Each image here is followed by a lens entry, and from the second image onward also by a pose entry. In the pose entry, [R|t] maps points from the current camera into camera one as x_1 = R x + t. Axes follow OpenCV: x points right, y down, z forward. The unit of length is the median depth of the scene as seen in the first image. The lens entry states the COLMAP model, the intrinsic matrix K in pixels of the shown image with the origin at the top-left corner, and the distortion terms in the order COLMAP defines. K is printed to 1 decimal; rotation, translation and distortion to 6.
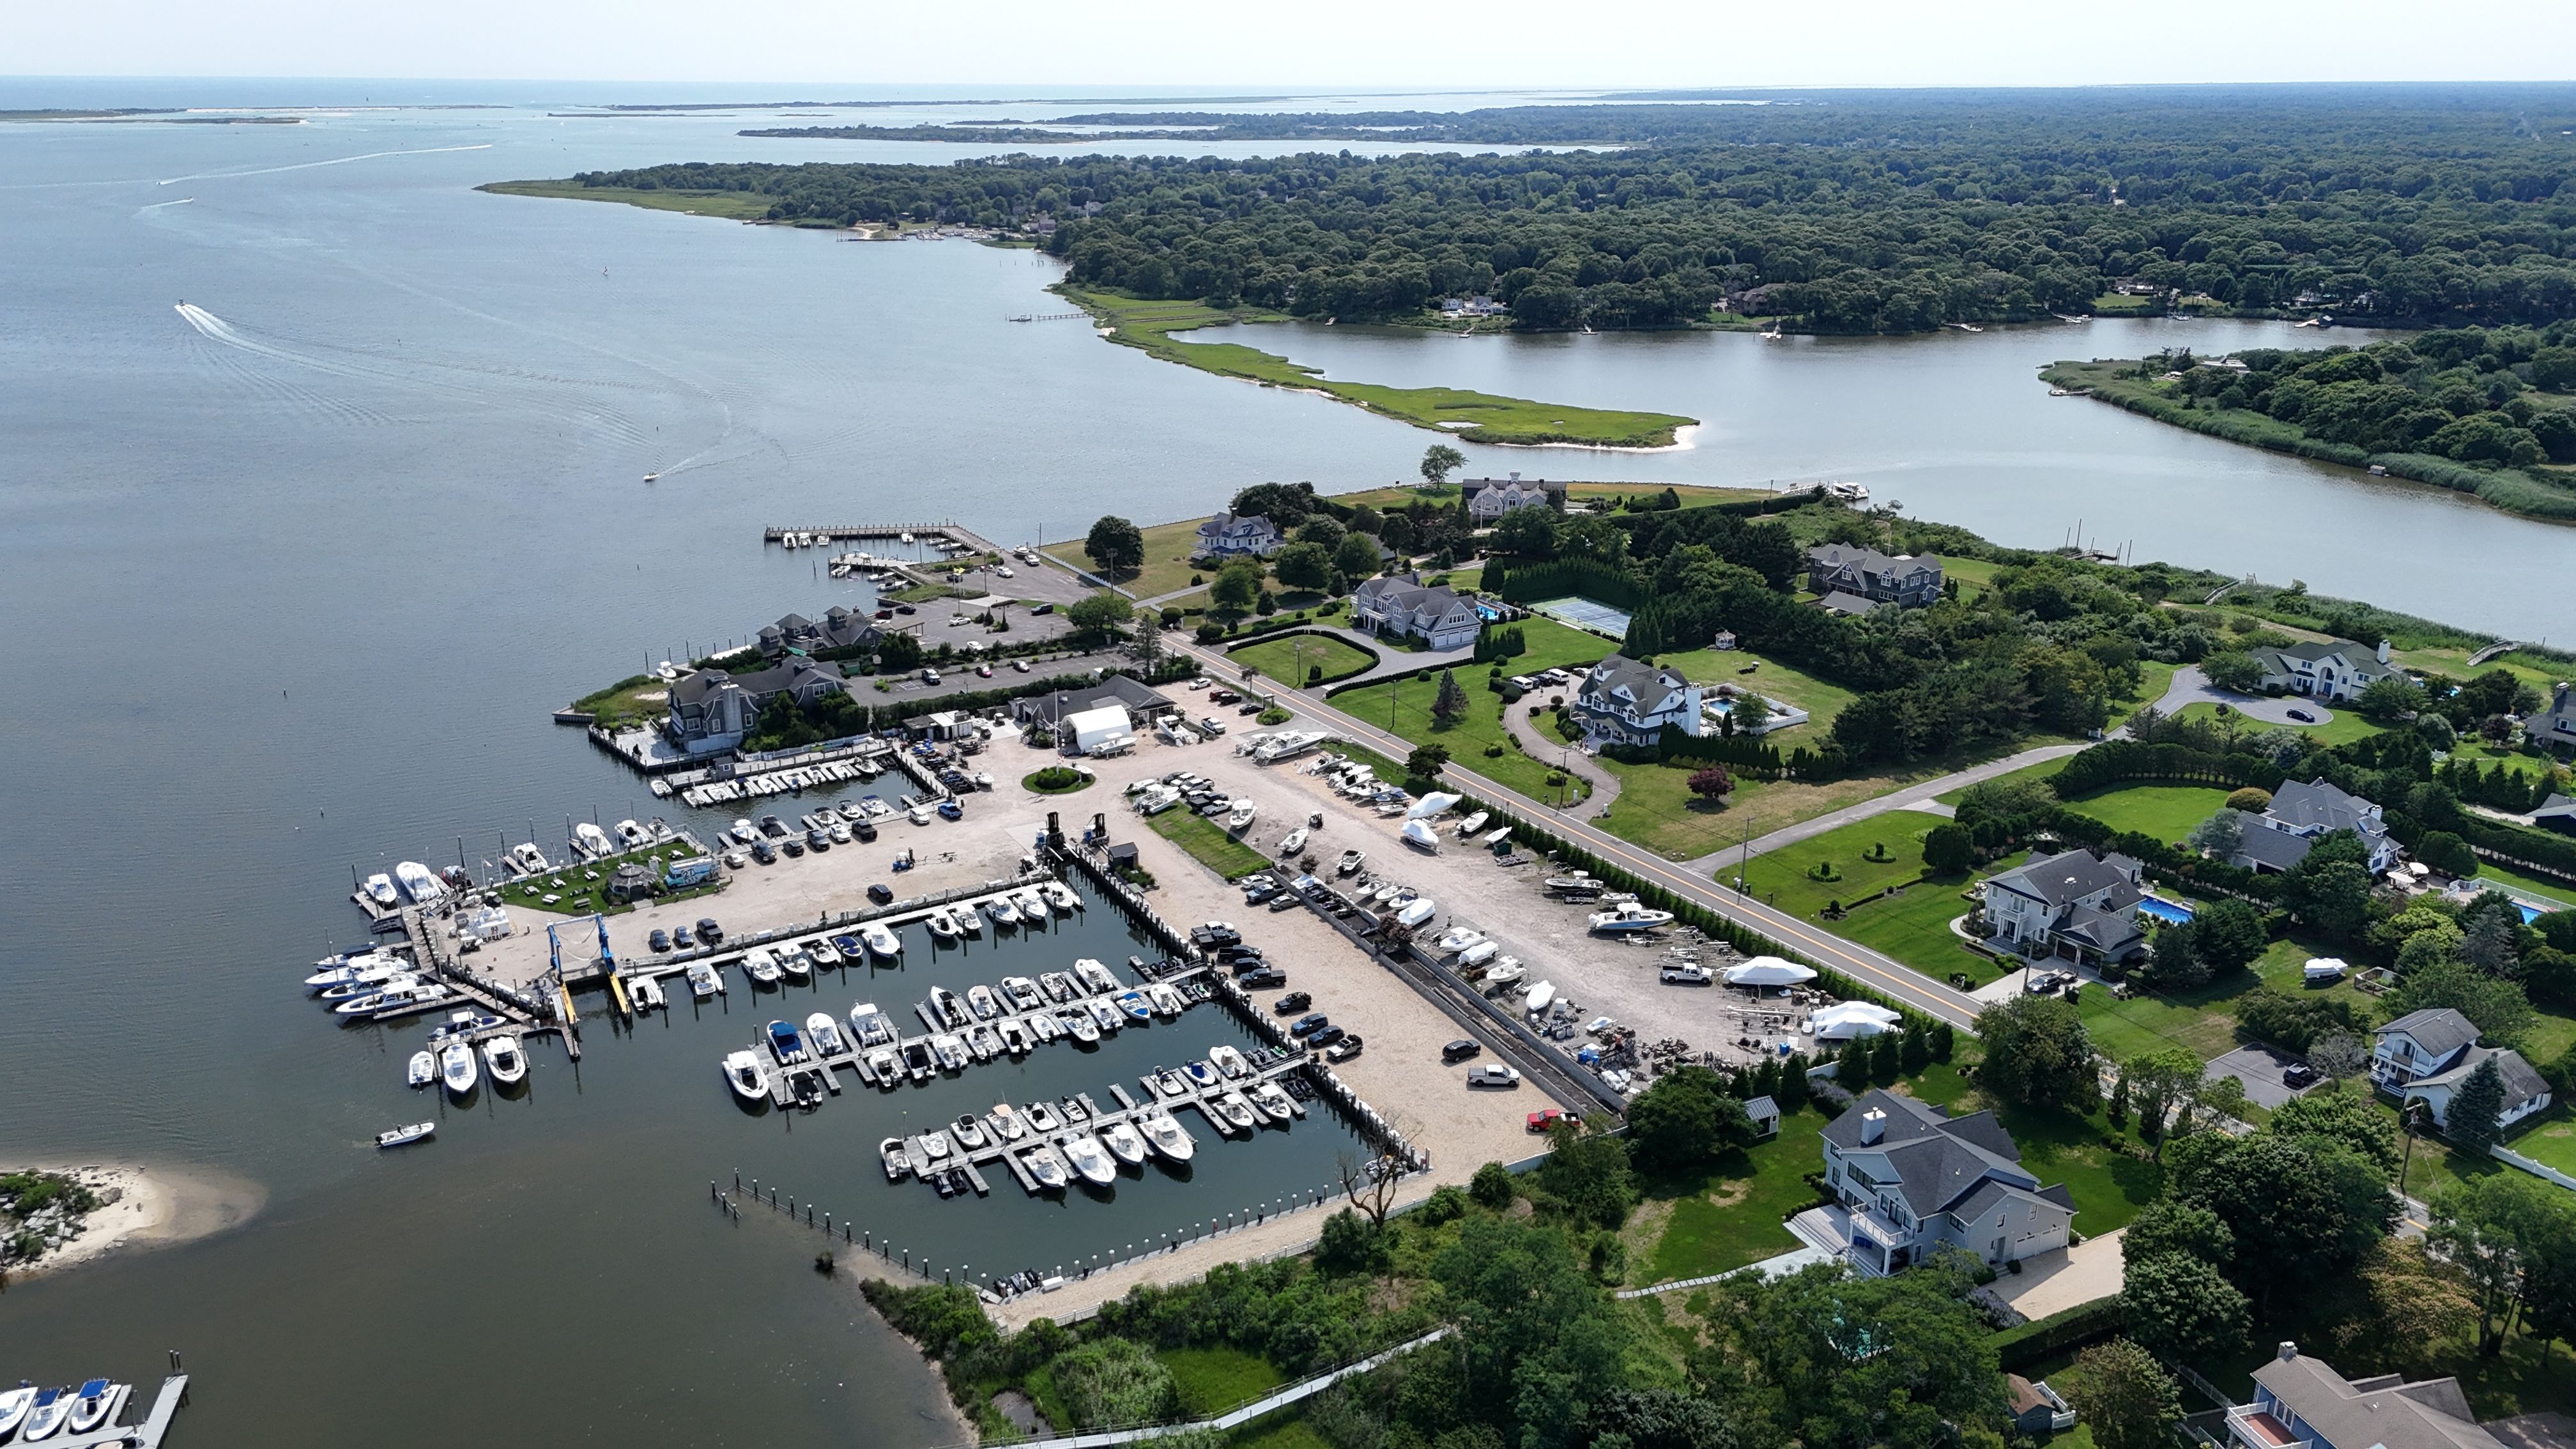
lens RADIAL K [[1893.3, 0, 1280.1], [0, 1893.3, 731.7], [0, 0, 1]] dist [0.067680, -0.059478]
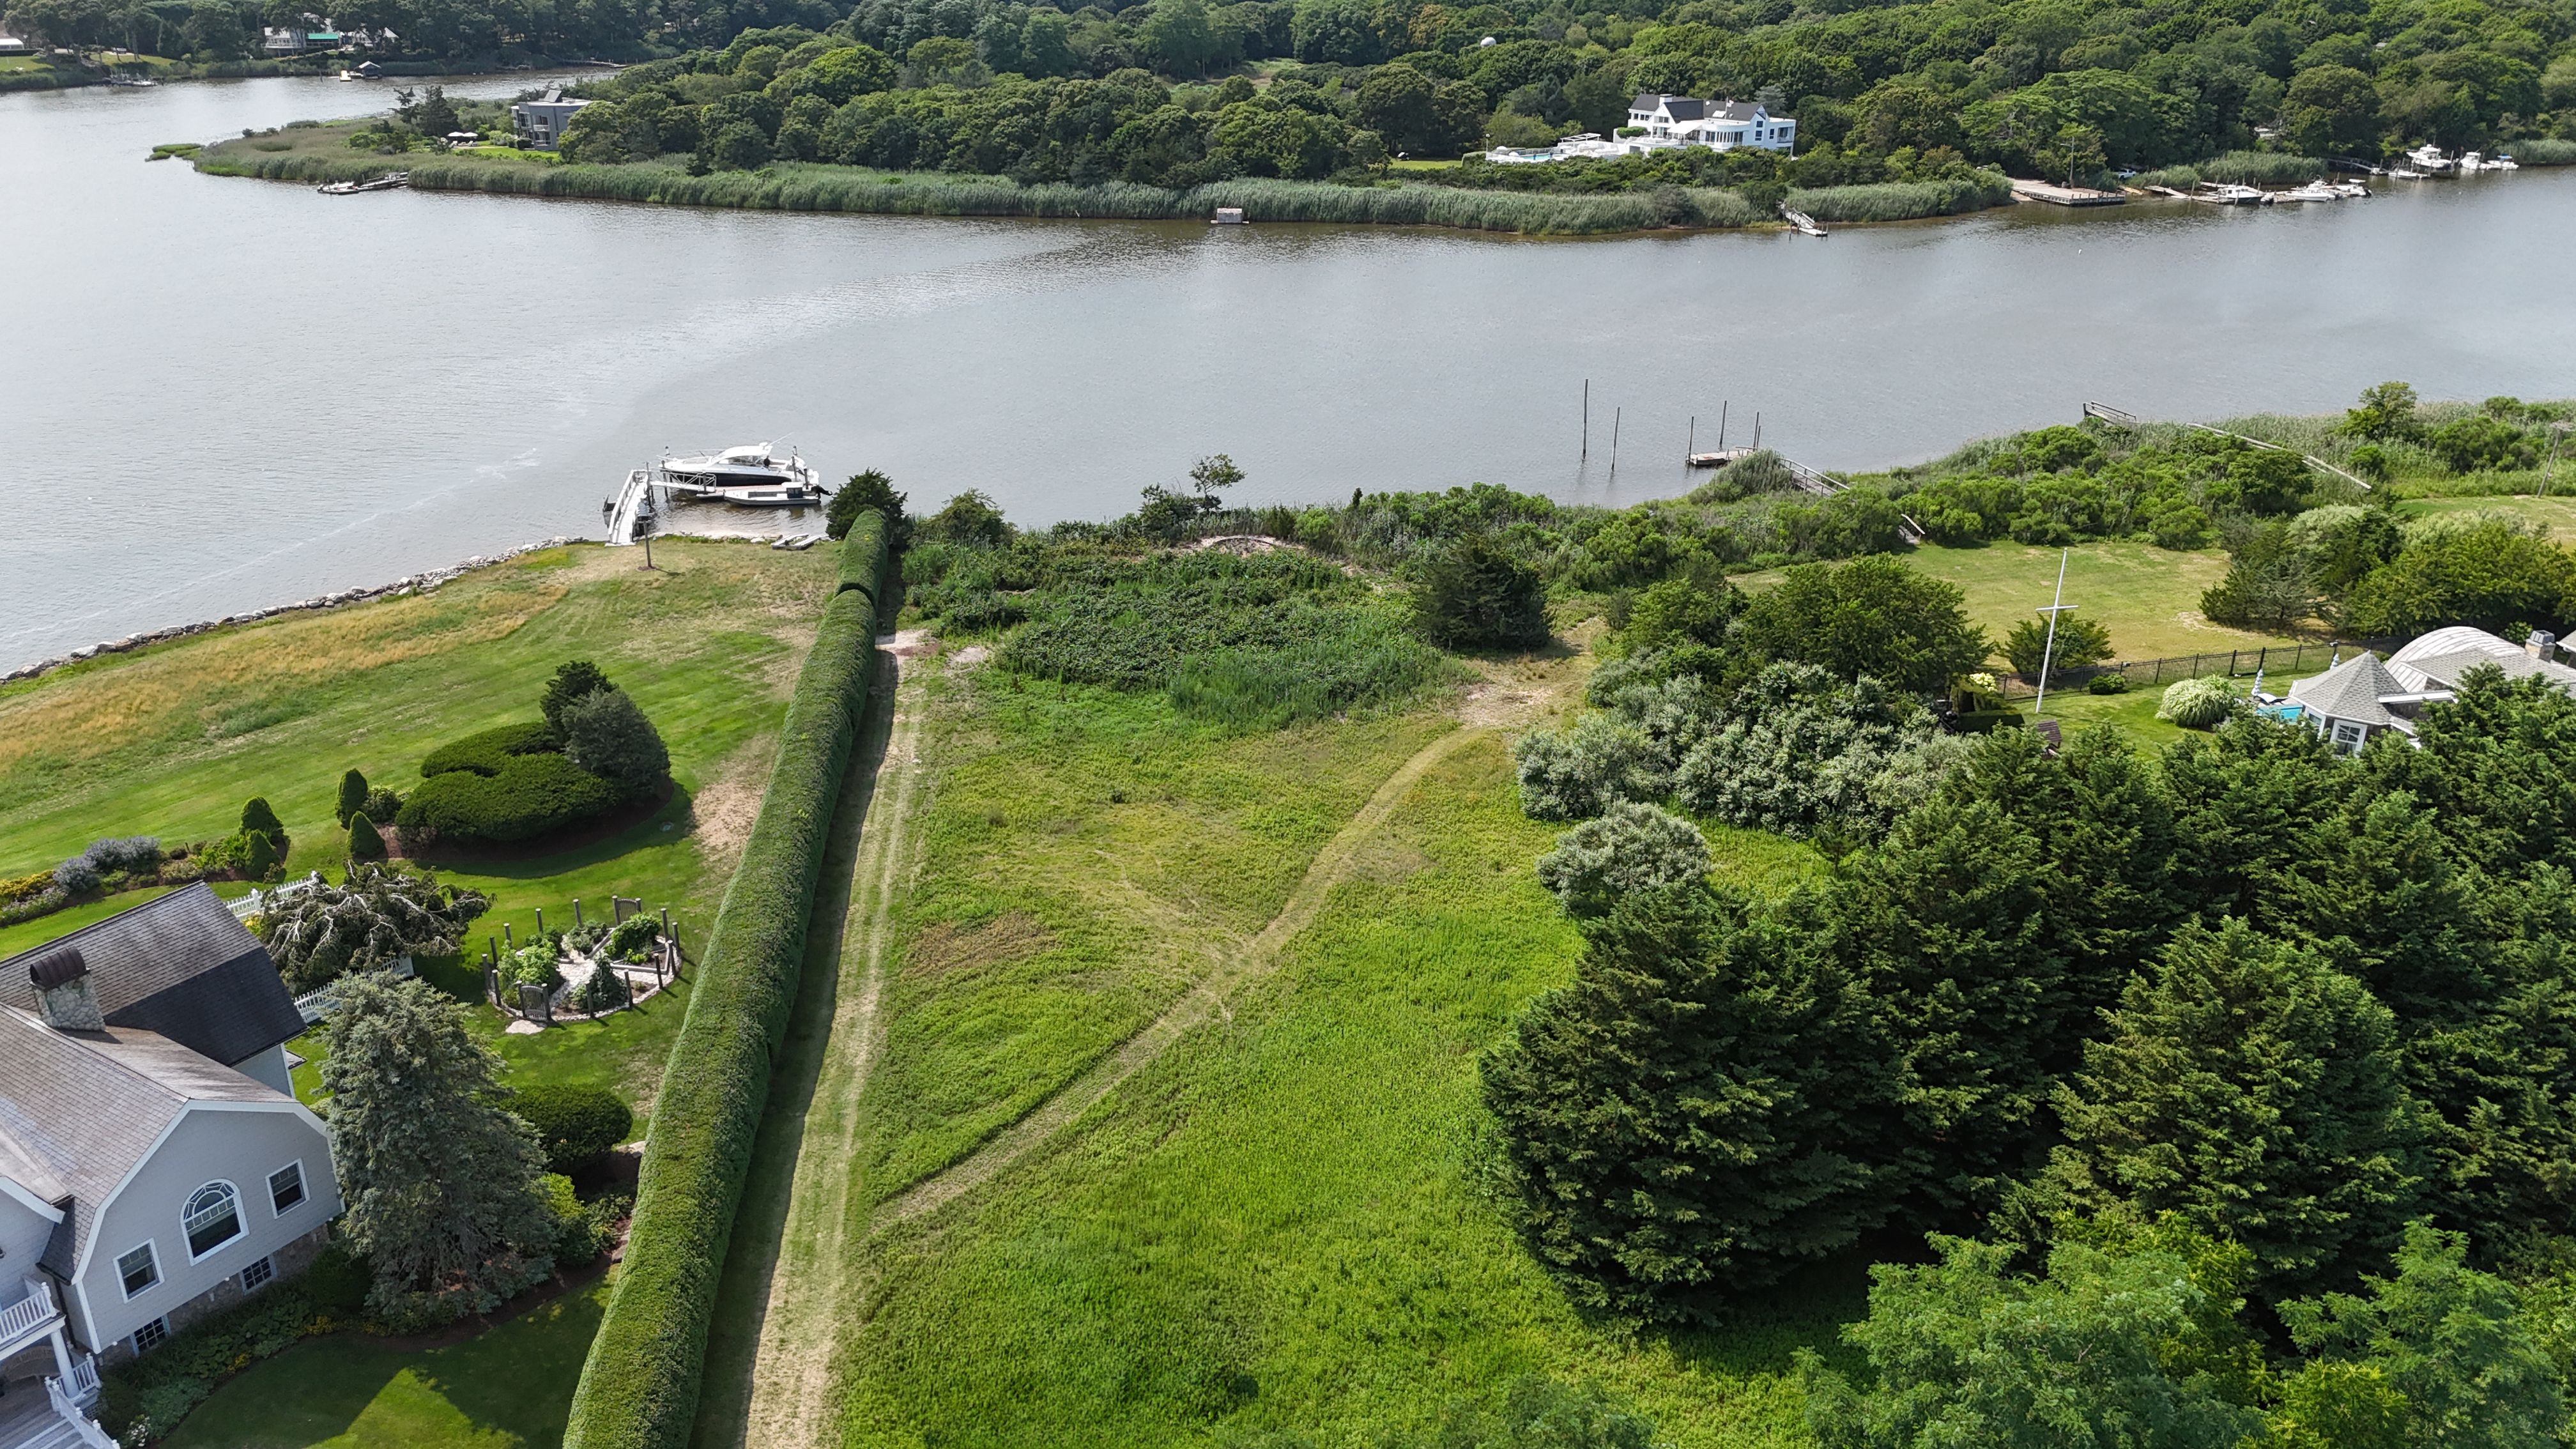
lens RADIAL K [[1893.3, 0, 1286.3], [0, 1893.3, 736.0], [0, 0, 1]] dist [0.067680, -0.059478]
pose [[0.376374, -0.359186, 0.854007, 0.053977], [0.296953, 0.919926, 0.256039, -0.116847], [-0.877589, 0.157234, 0.452897, 0.668622]]
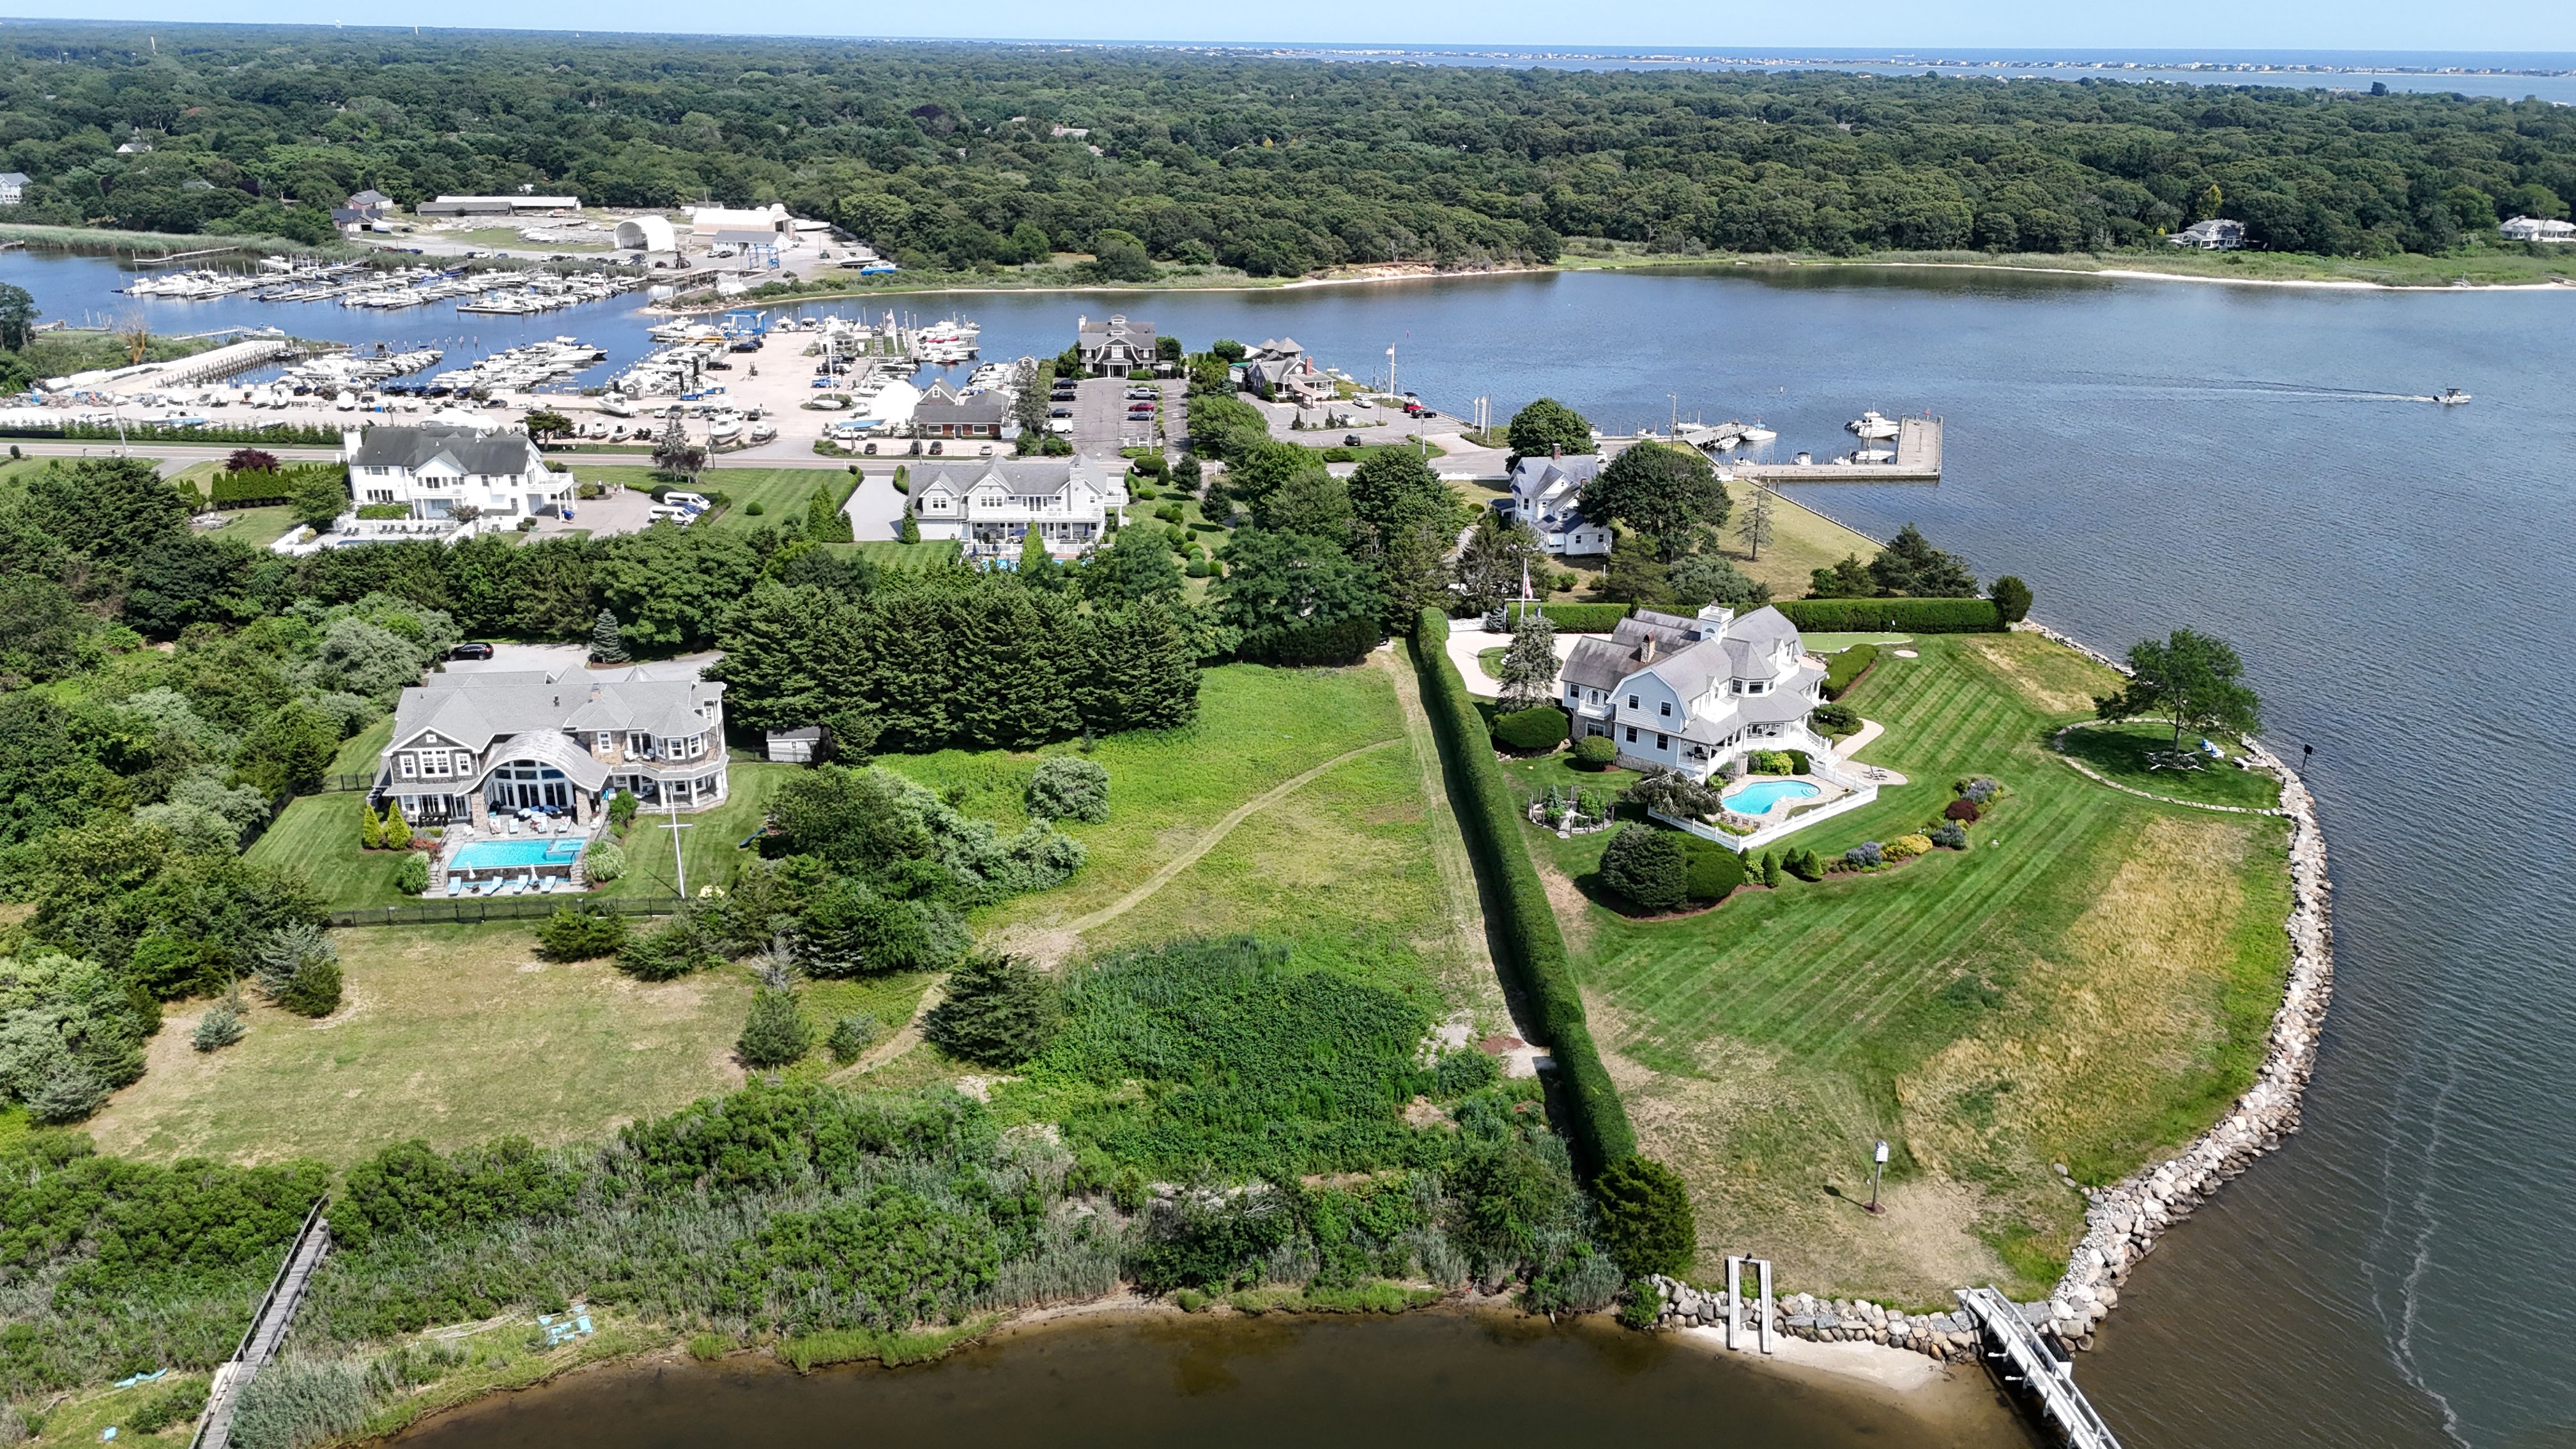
lens RADIAL K [[1893.3, 0, 1285.1], [0, 1893.3, 719.4], [0, 0, 1]] dist [0.067680, -0.059478]
pose [[-0.462419, 0.292318, -0.837089, 0.371868], [-0.300844, 0.836359, 0.458253, -0.204402], [0.834063, 0.463739, -0.298806, 0.806203]]
